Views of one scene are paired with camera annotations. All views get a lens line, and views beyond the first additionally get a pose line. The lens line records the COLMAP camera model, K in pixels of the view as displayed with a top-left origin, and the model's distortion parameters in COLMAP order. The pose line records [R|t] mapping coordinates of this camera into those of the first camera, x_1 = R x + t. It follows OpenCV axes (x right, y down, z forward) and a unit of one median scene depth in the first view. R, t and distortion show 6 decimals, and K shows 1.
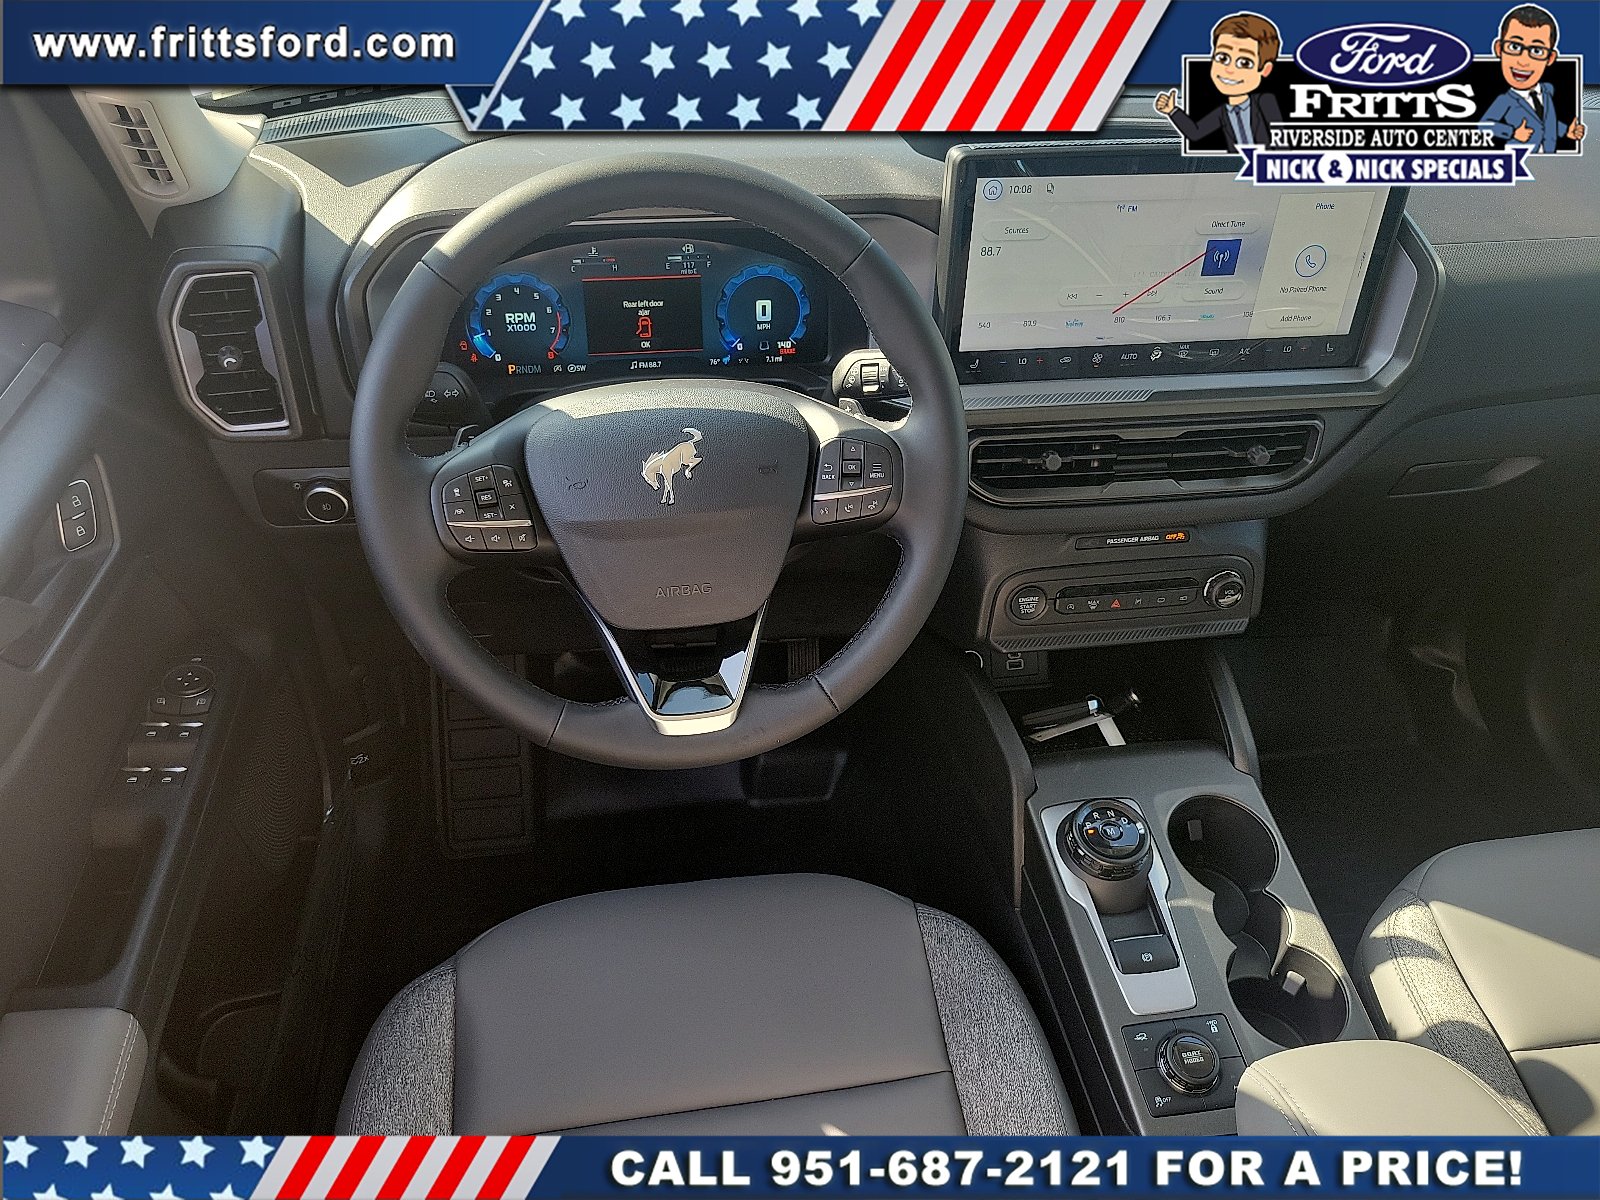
lens RADIAL K [[1185.3, 0, 800.0], [0, 1185.3, 600.0], [0, 0, 1]] dist [0.001023, -0.004423]
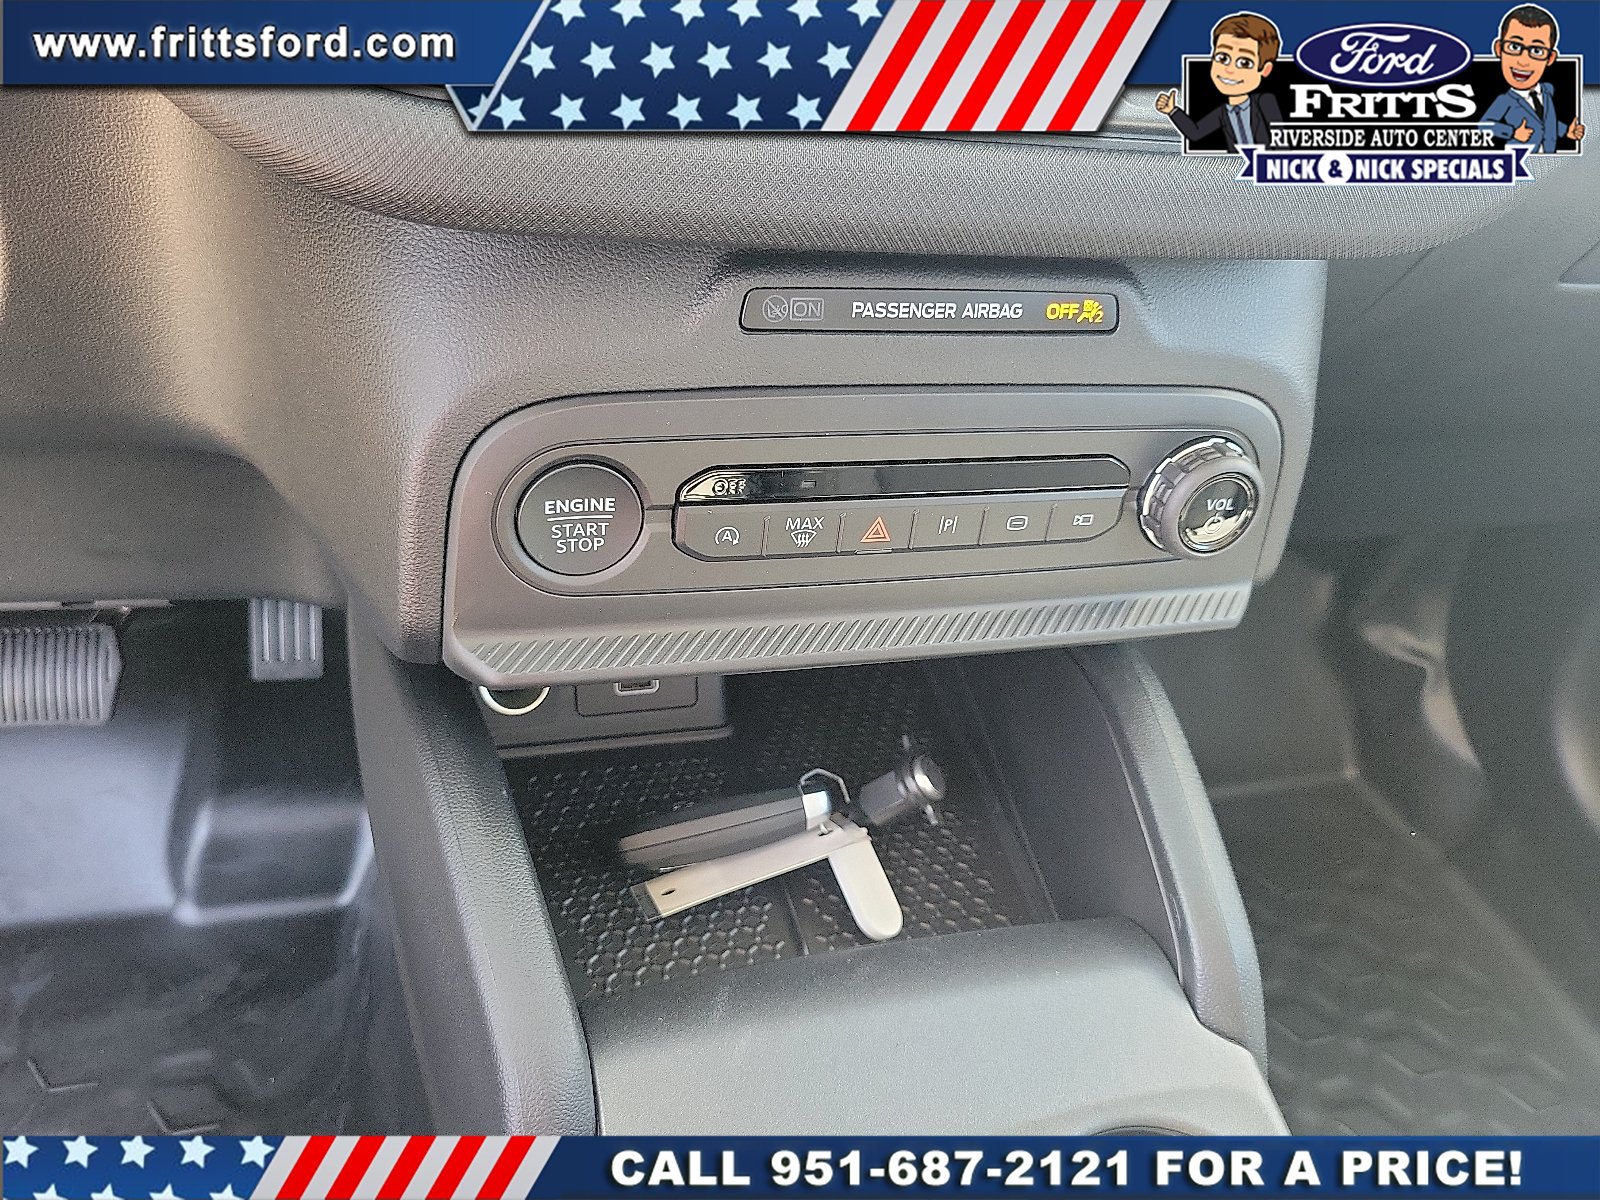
lens RADIAL K [[1185.3, 0, 800.0], [0, 1185.3, 600.0], [0, 0, 1]] dist [0.001023, -0.004423]
pose [[0.985060, 0.022491, 0.170738, 0.194024], [-0.031645, 0.998193, 0.051087, 0.006343], [-0.169281, -0.055727, 0.983991, 0.699352]]
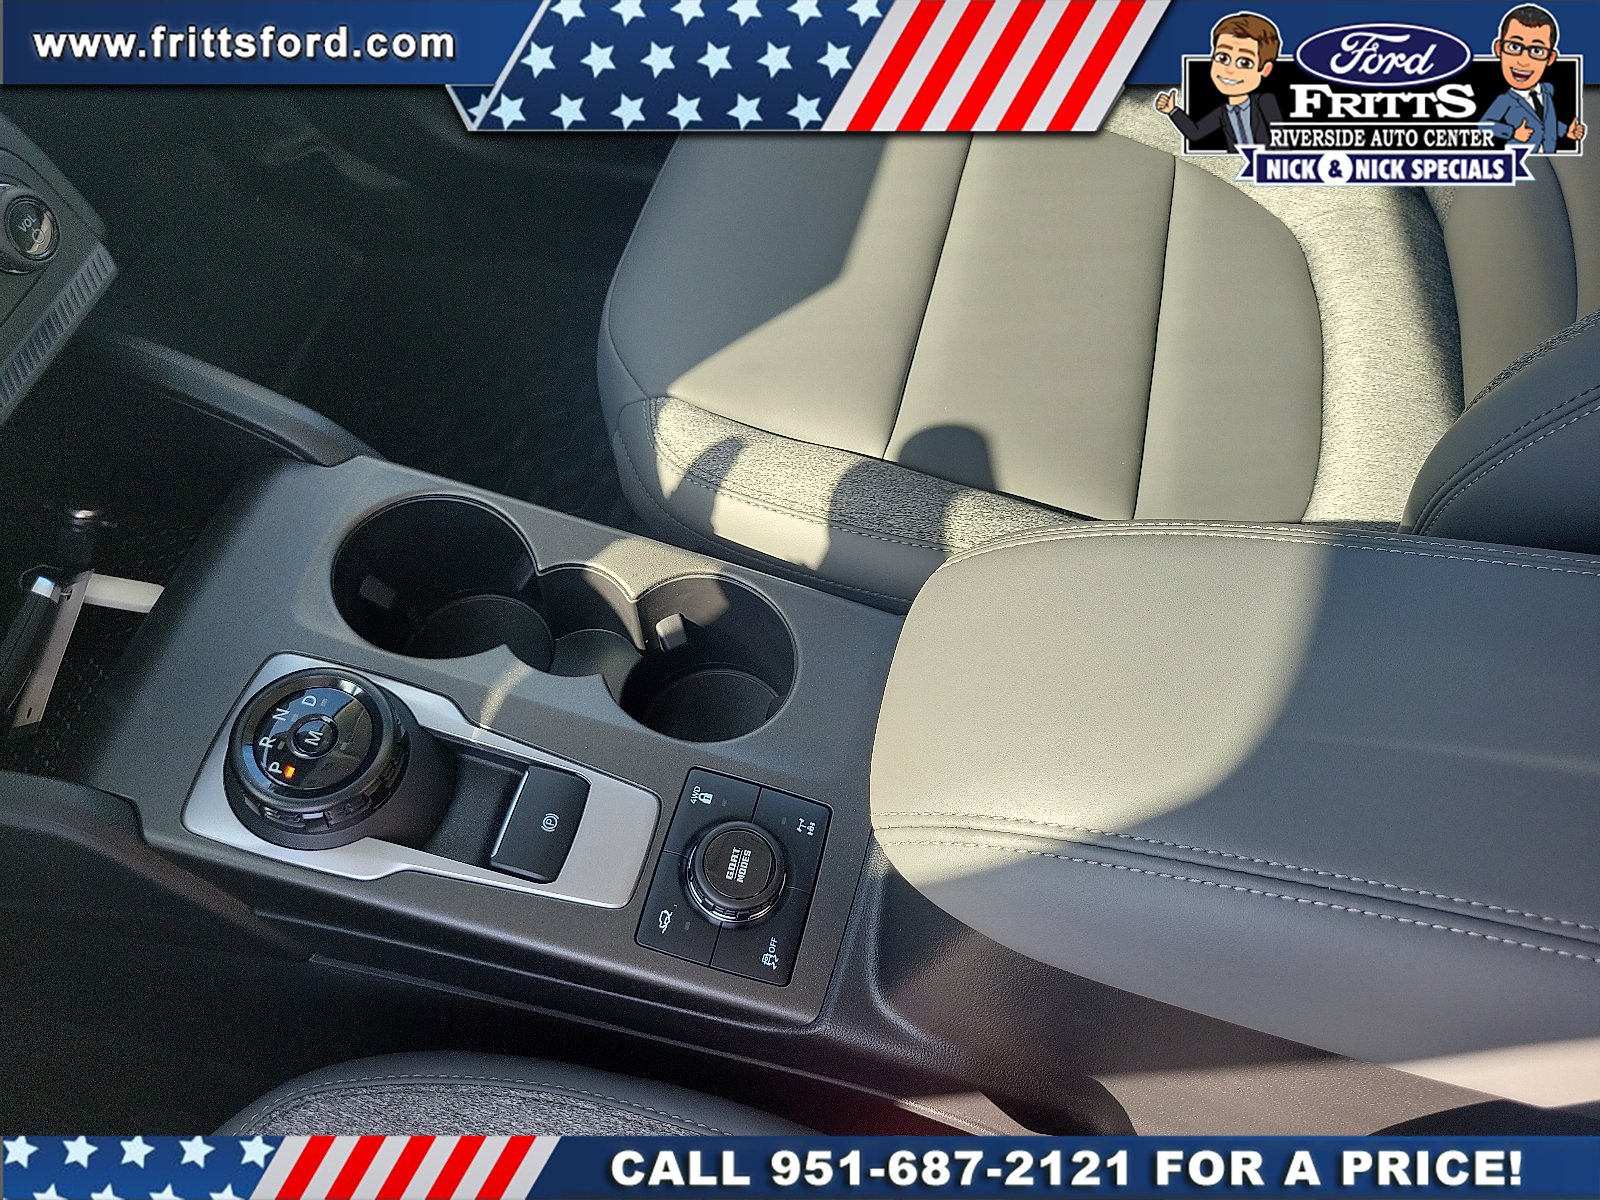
lens RADIAL K [[1185.3, 0, 800.0], [0, 1185.3, 600.0], [0, 0, 1]] dist [0.001023, -0.004423]
pose [[0.382502, -0.785928, 0.485808, 0.136913], [0.572216, 0.614323, 0.543300, 0.005277], [-0.725438, 0.070174, 0.684701, 0.481144]]
